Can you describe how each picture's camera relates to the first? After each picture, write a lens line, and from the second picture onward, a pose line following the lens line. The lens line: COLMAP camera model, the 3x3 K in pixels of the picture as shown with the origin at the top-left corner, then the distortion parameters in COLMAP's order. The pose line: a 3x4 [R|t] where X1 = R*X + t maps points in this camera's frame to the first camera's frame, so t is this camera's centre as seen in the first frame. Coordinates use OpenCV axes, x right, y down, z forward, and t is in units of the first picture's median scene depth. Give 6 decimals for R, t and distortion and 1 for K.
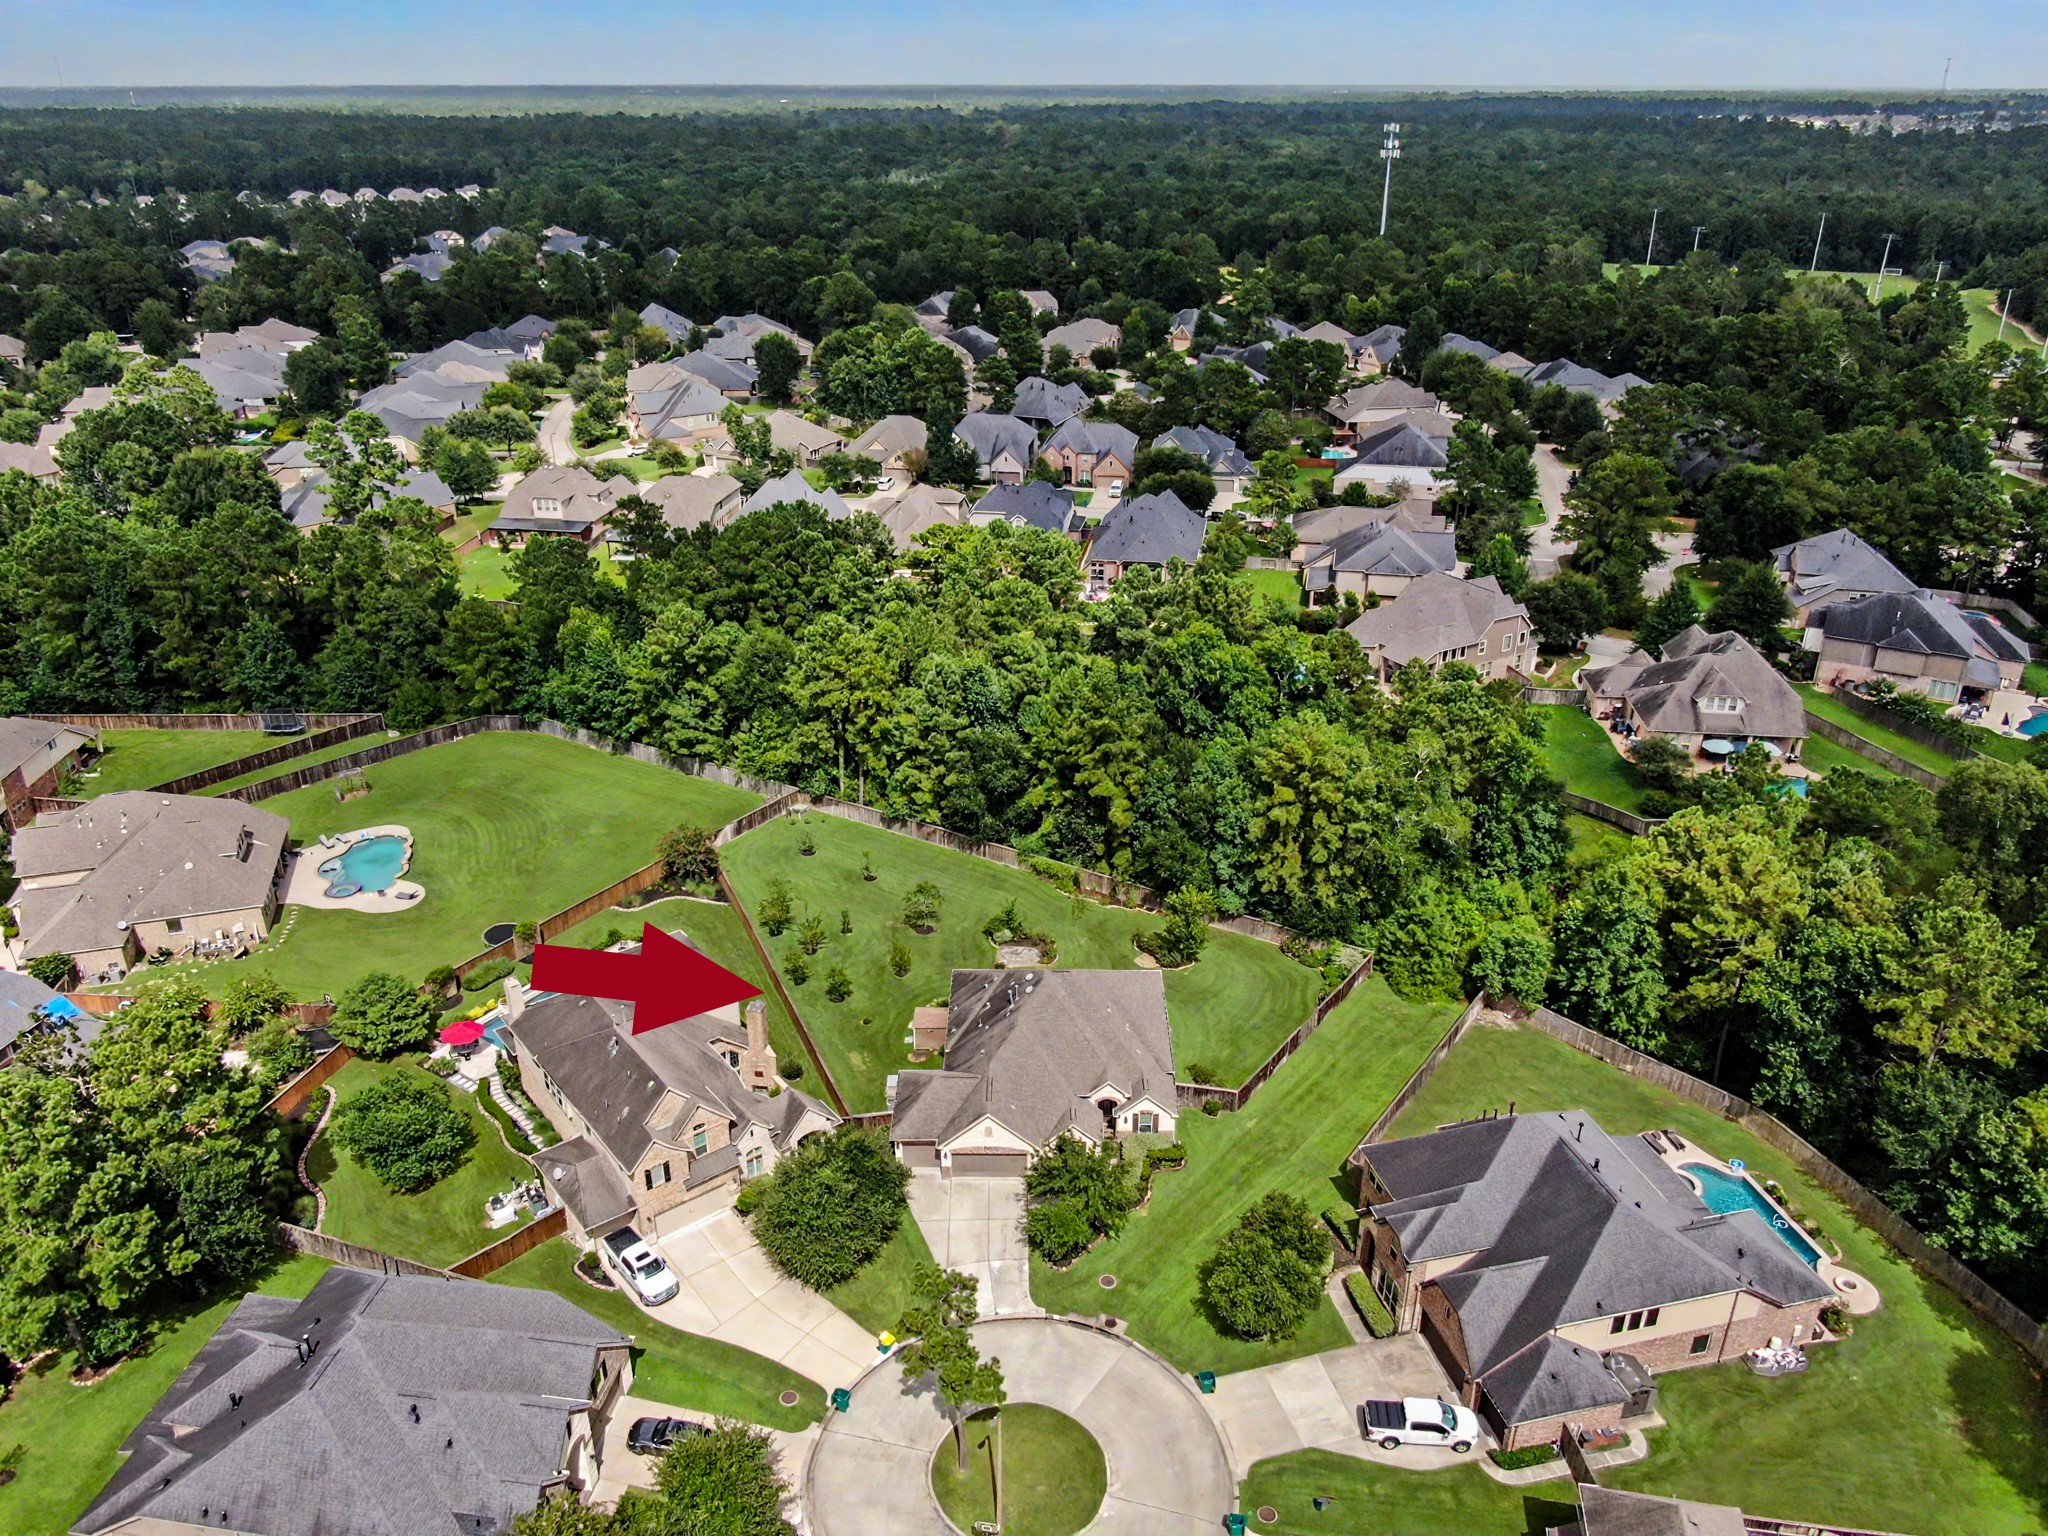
lens RADIAL K [[1478.5, 0, 1019.9], [0, 1478.5, 770.1], [0, 0, 1]] dist [-0.014087, -0.002110]
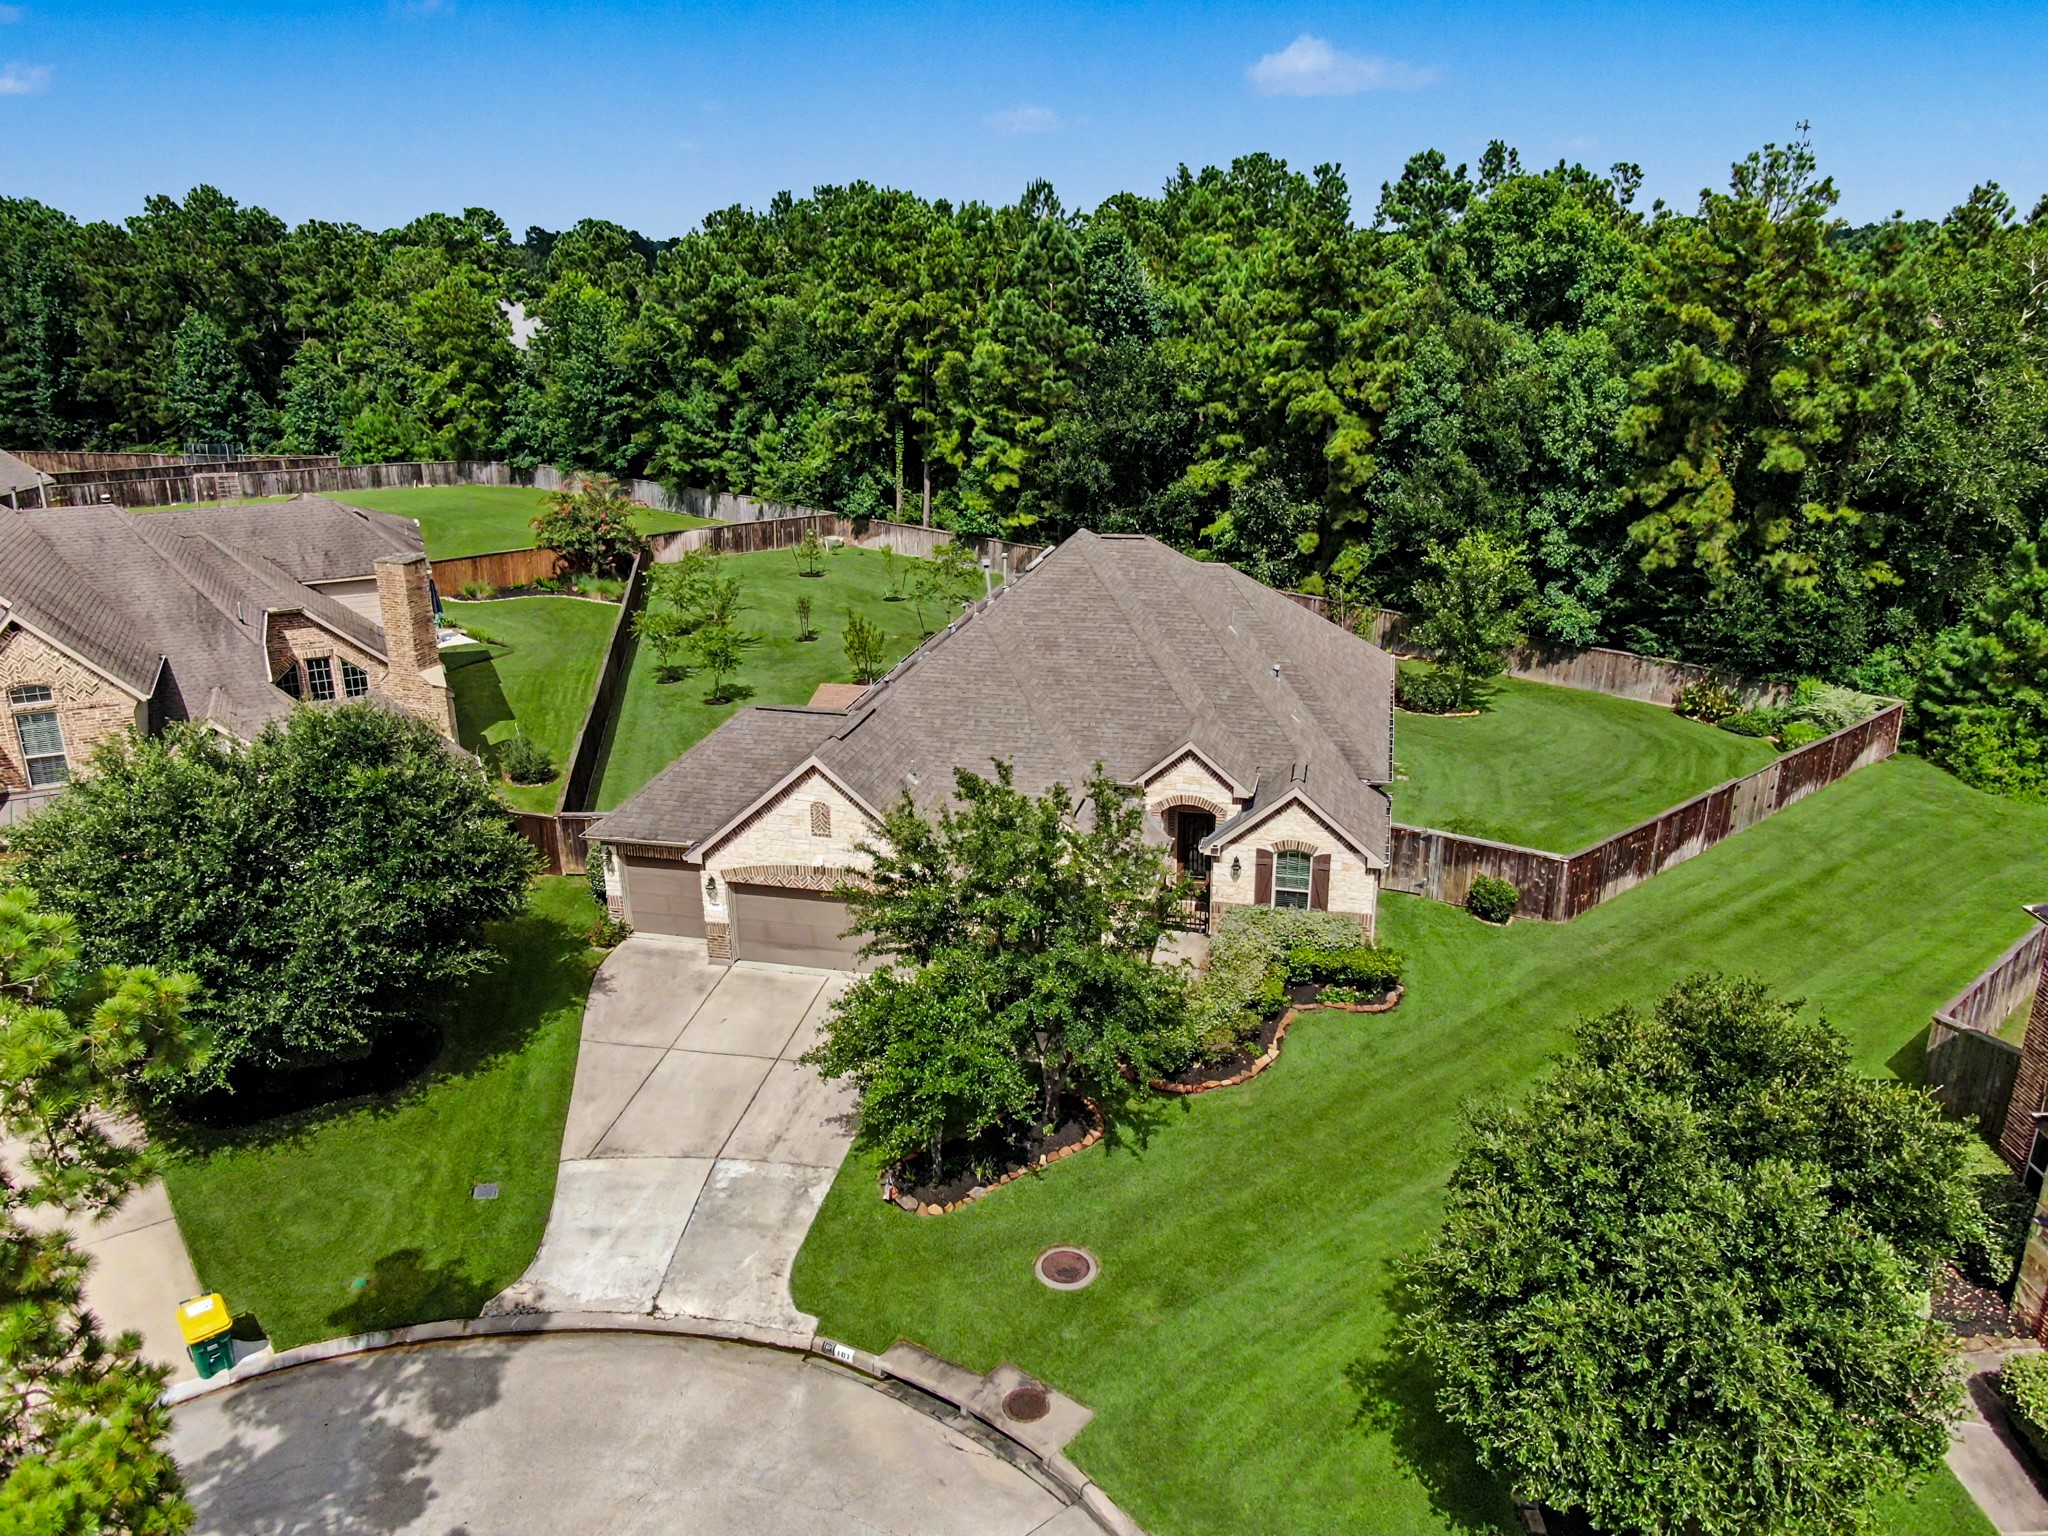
lens RADIAL K [[1478.5, 0, 1020.4], [0, 1478.5, 765.0], [0, 0, 1]] dist [-0.014087, -0.002110]
pose [[0.974264, 0.064217, -0.216067, 0.080787], [-0.086236, 0.991824, -0.094062, 0.209493], [0.208260, 0.110274, 0.971837, 0.534469]]
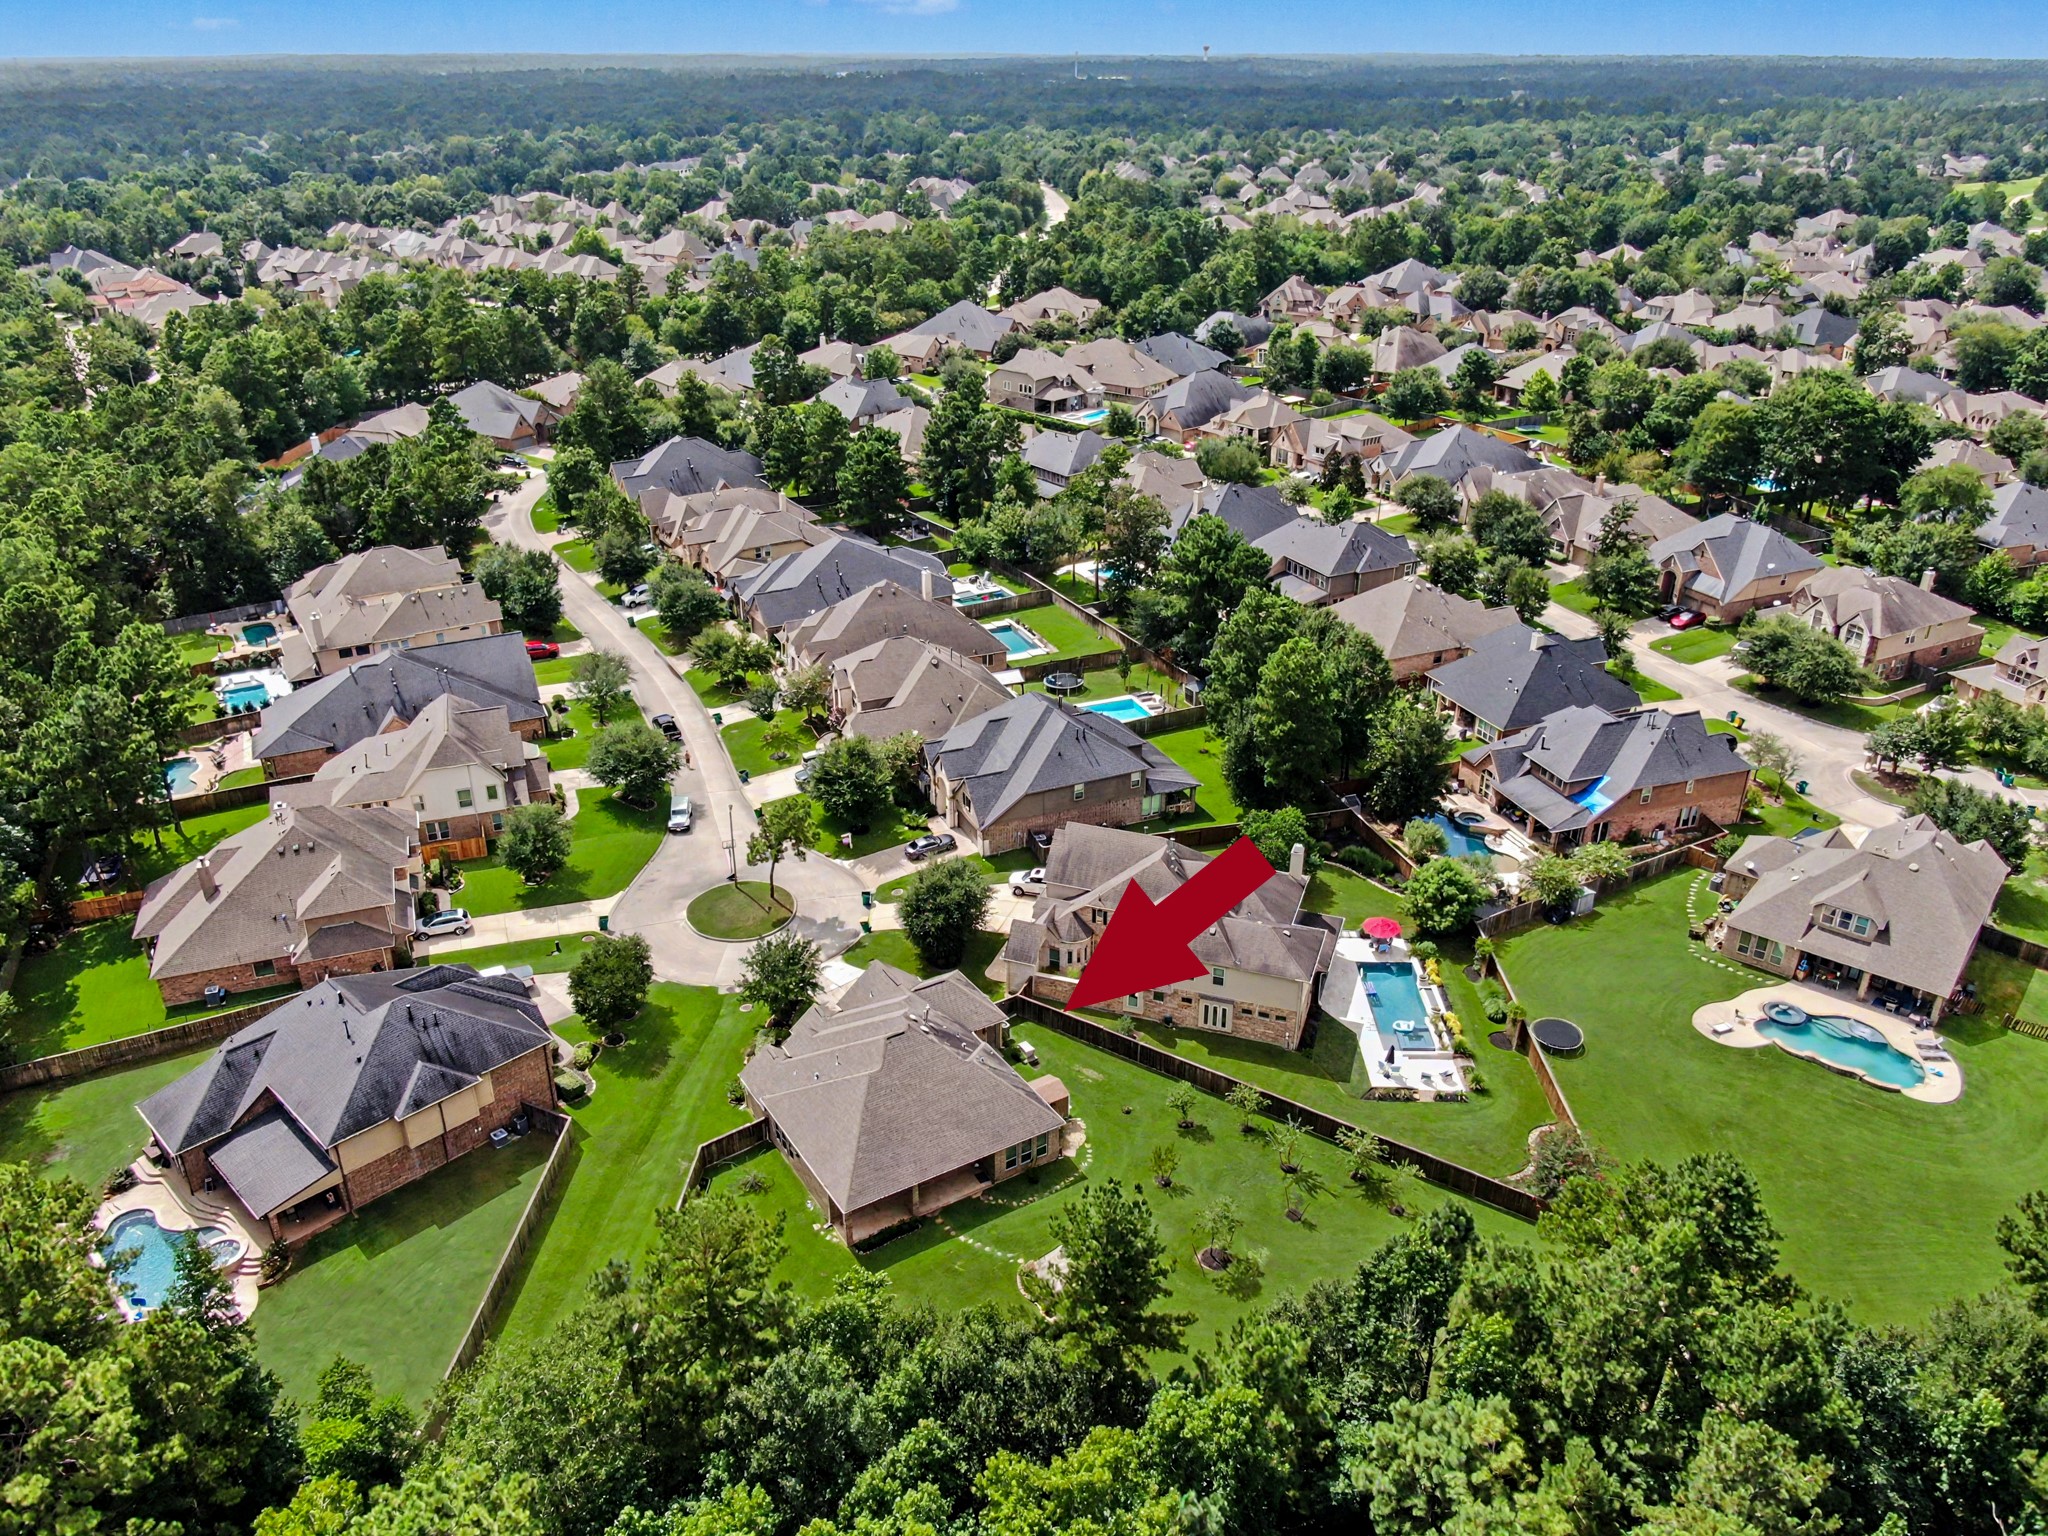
lens RADIAL K [[1478.5, 0, 1019.1], [0, 1478.5, 765.5], [0, 0, 1]] dist [-0.014087, -0.002110]
pose [[-0.846827, 0.230005, -0.479563, 0.324377], [-0.231724, 0.652035, 0.721910, -0.580111], [0.478735, 0.722459, -0.498864, 1.214732]]
